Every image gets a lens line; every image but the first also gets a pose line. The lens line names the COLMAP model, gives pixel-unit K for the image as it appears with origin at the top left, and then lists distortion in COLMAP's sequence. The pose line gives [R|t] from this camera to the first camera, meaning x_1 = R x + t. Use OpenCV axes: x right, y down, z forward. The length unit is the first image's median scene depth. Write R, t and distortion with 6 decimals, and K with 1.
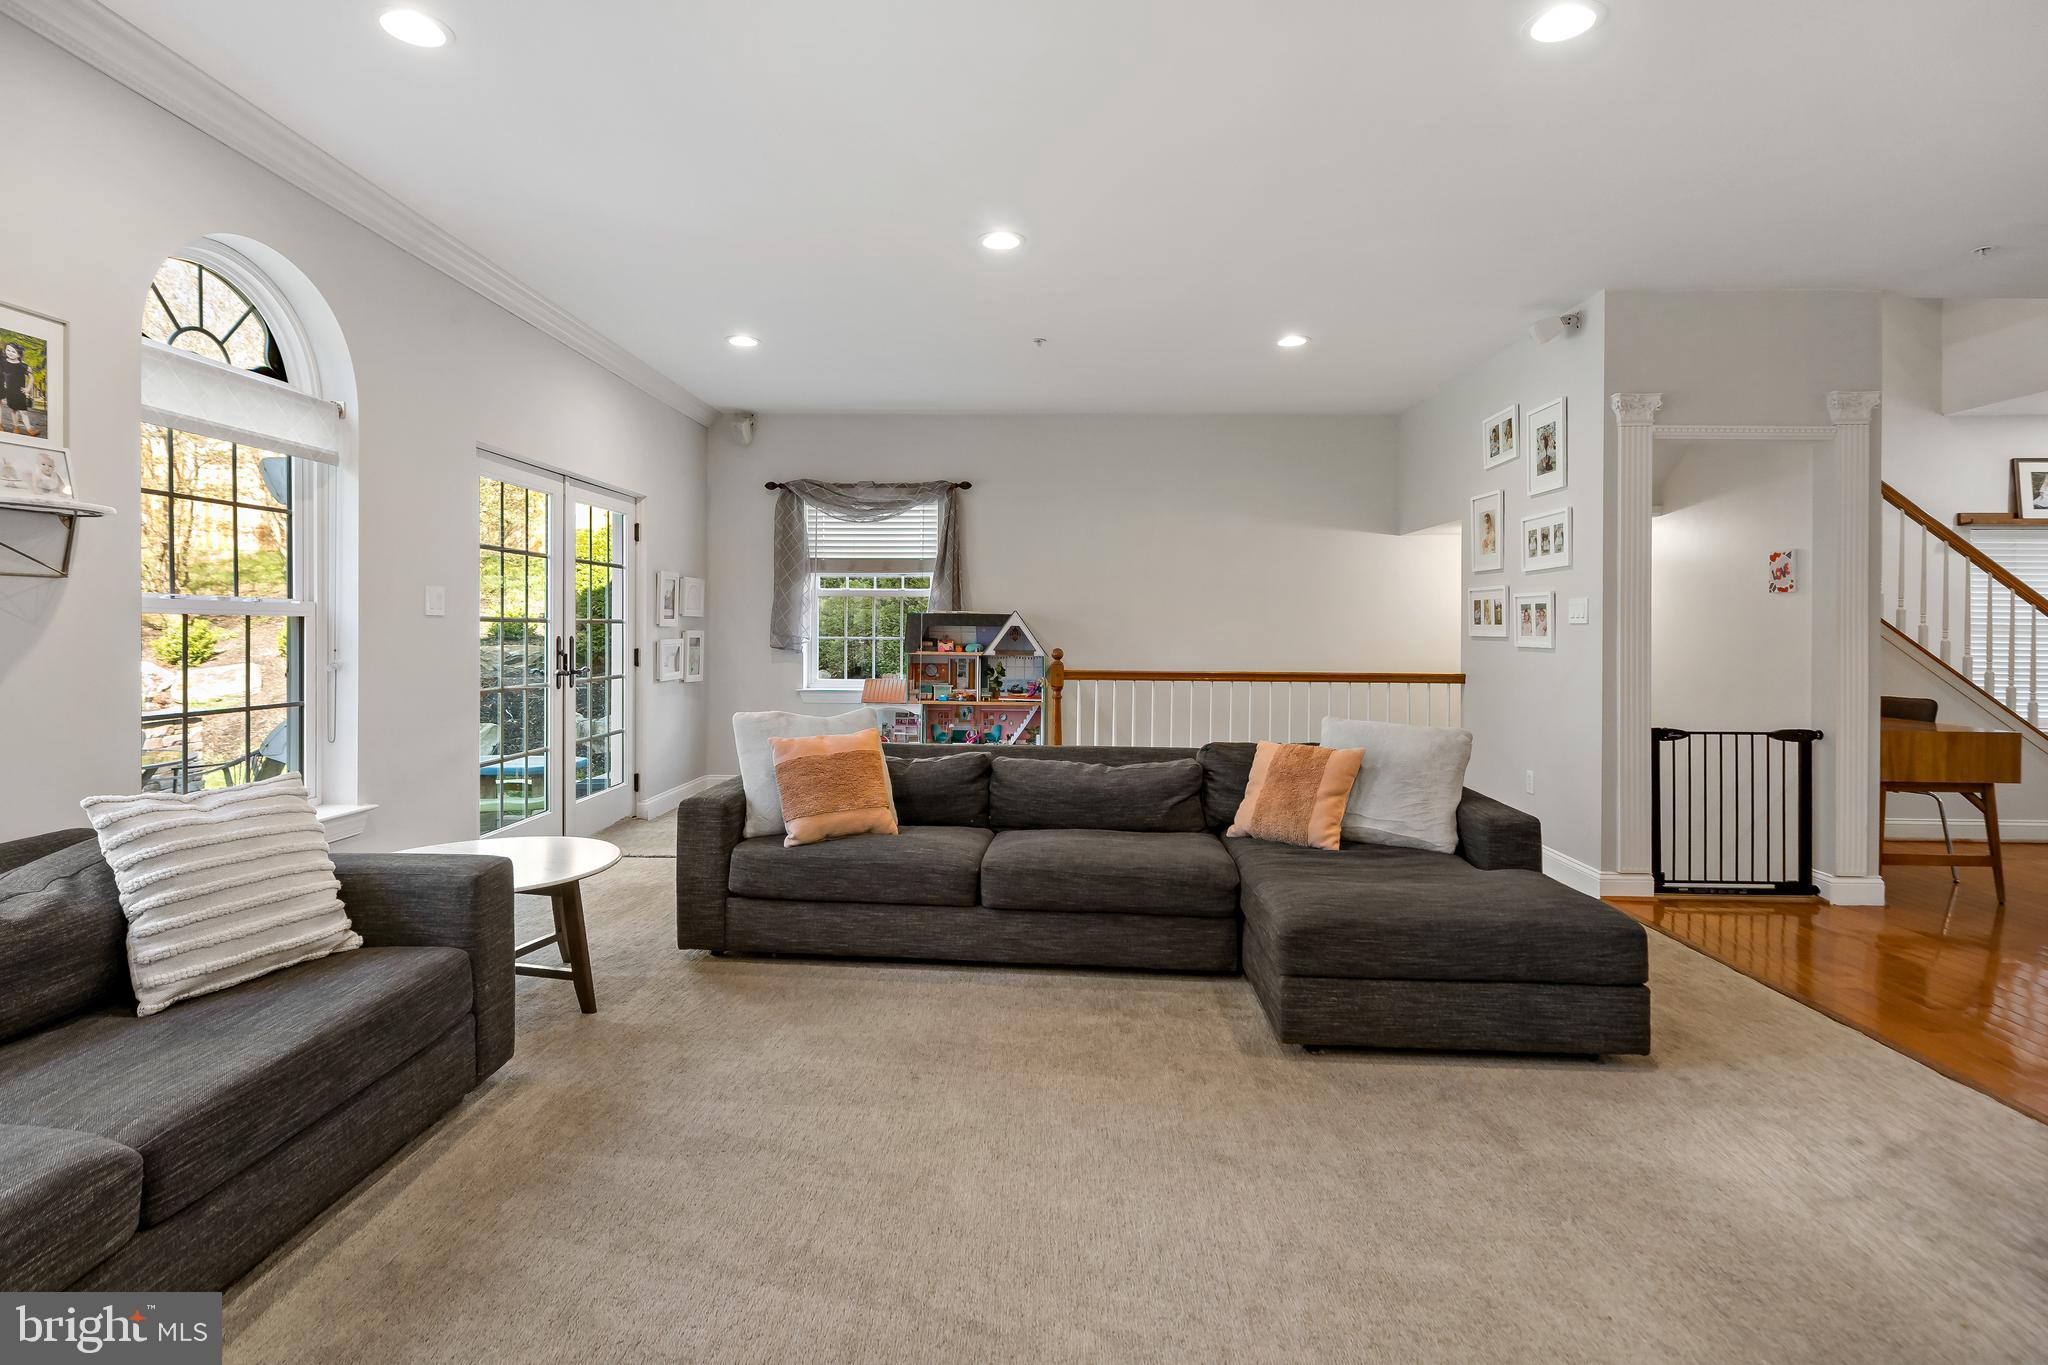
lens RADIAL K [[1020.0, 0, 1021.0], [0, 1020.0, 631.8], [0, 0, 1]] dist [0.003808, 0.000557]
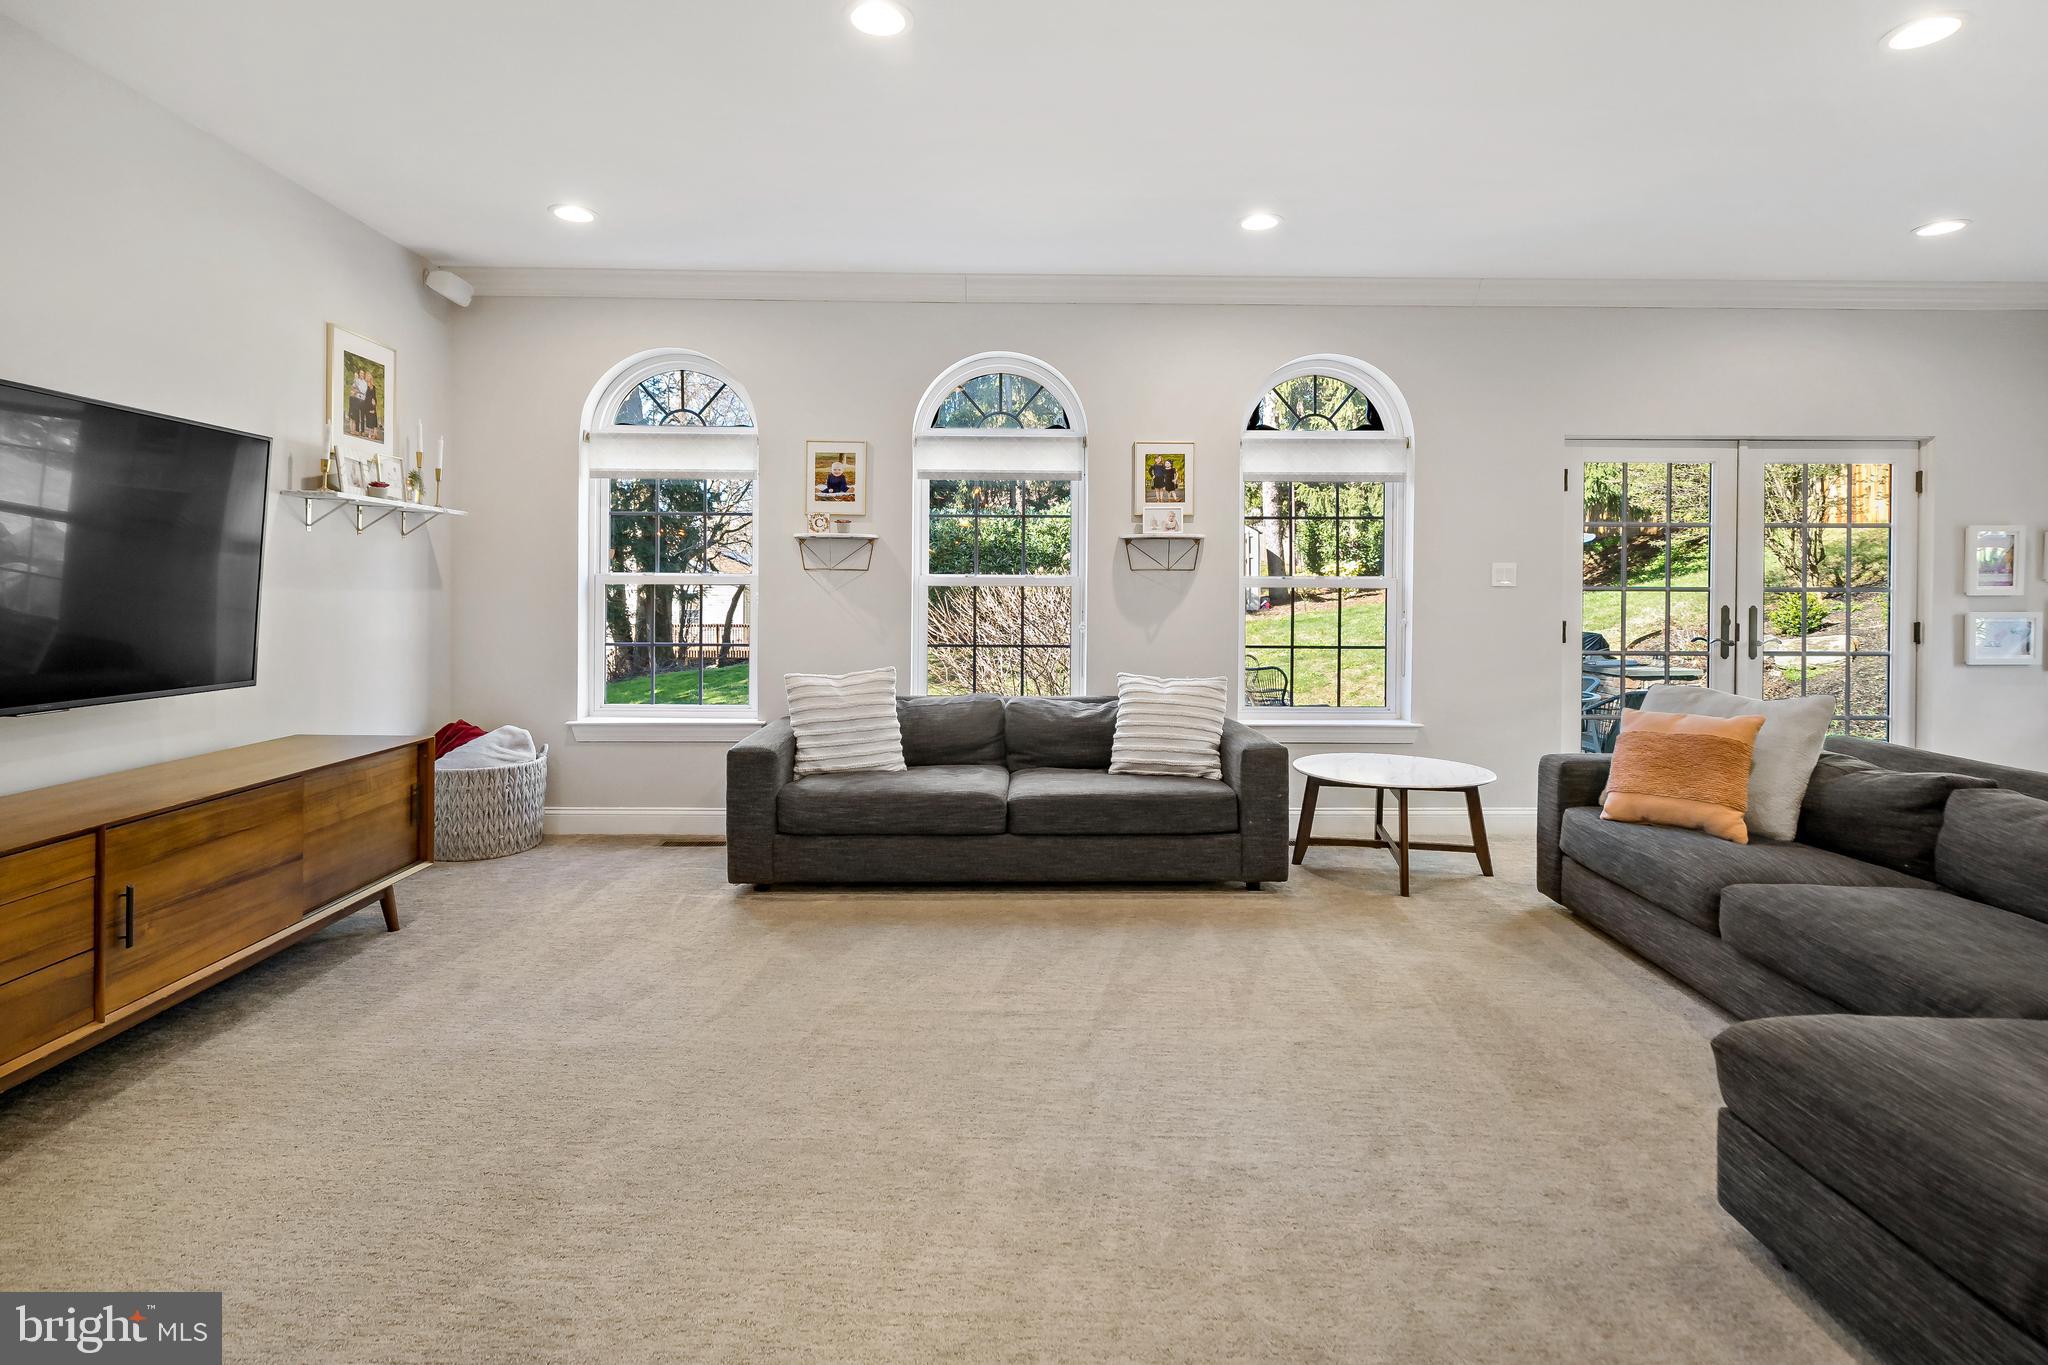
lens RADIAL K [[1006.3, 0, 1020.9], [0, 1006.3, 604.1], [0, 0, 1]] dist [0.000495, 0.000075]
pose [[0.051419, 0.004539, -0.998667, 0.903243], [-0.006550, 0.999970, 0.004207, 0.006432], [0.998656, 0.006325, 0.051448, 0.505792]]
